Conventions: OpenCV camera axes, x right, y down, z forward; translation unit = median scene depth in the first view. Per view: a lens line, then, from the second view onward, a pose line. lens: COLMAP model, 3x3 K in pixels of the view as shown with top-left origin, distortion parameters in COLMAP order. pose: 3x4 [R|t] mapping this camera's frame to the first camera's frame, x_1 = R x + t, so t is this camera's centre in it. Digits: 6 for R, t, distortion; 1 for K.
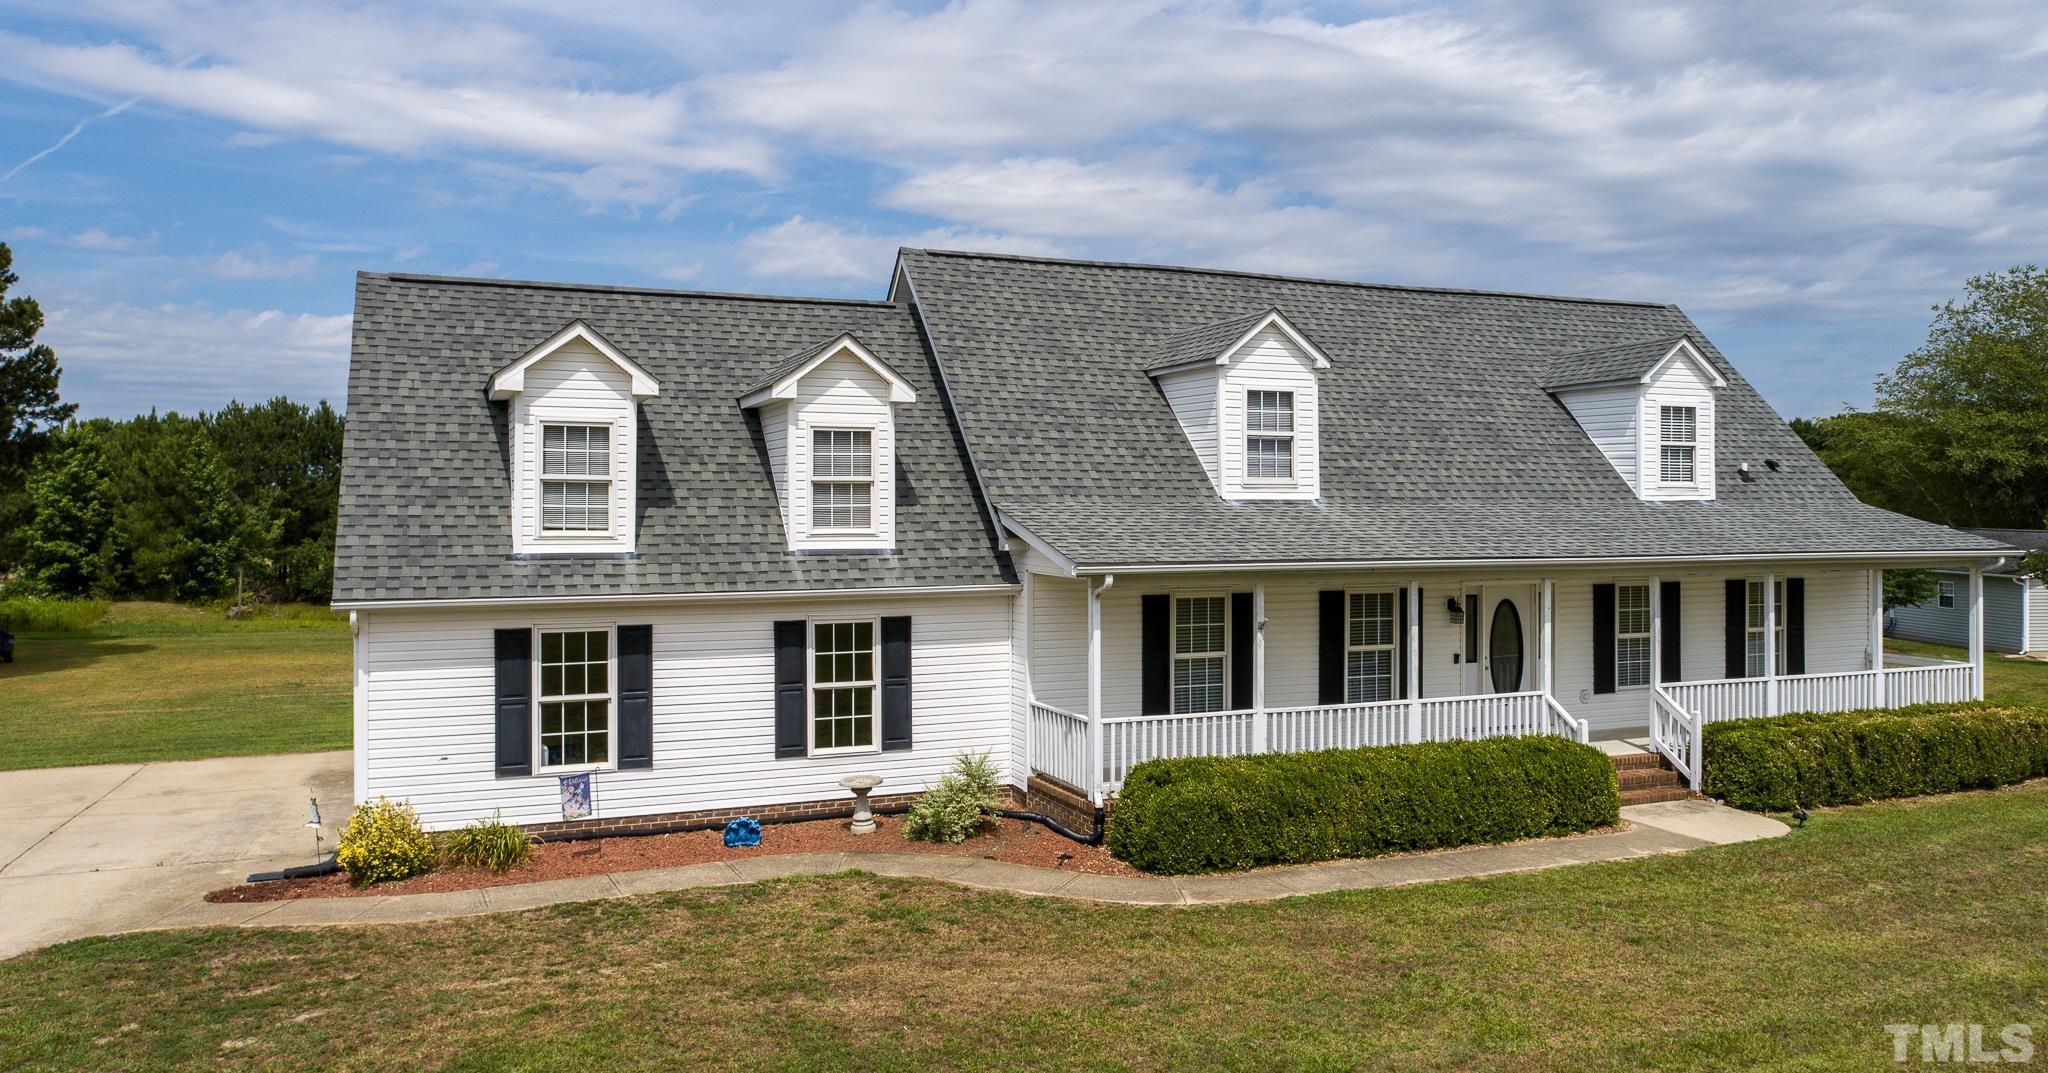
lens RADIAL K [[1487.9, 0, 1024.0], [0, 1487.9, 536.5], [0, 0, 1]] dist [0.005959, 0.003261]
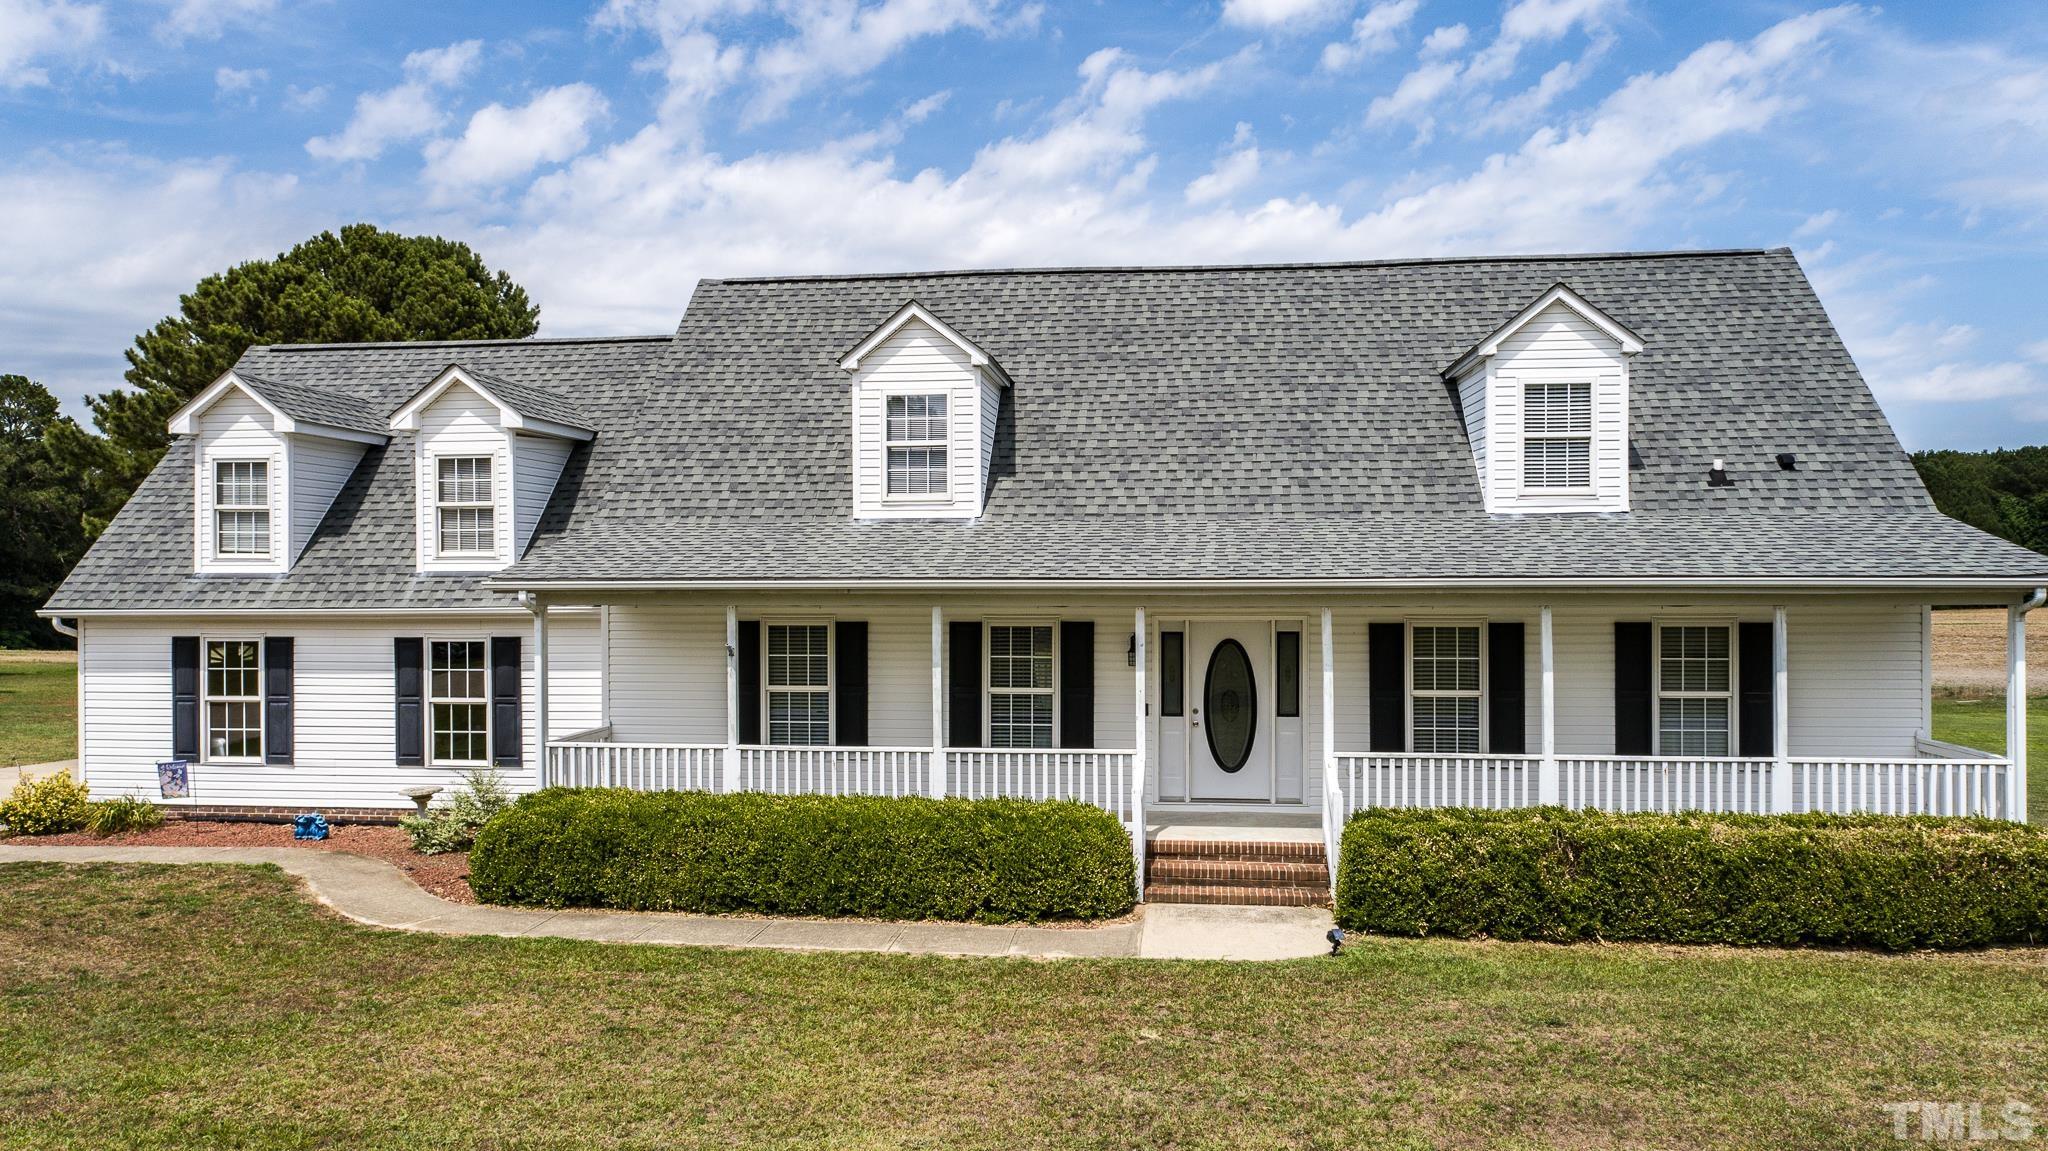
lens RADIAL K [[1457.9, 0, 1024.0], [0, 1457.9, 575.5], [0, 0, 1]] dist [-0.002275, -0.002110]
pose [[0.866027, 0.008211, -0.499930, 0.688230], [-0.000370, 0.999875, 0.015781, -0.004483], [0.499997, -0.013482, 0.865922, 0.289362]]
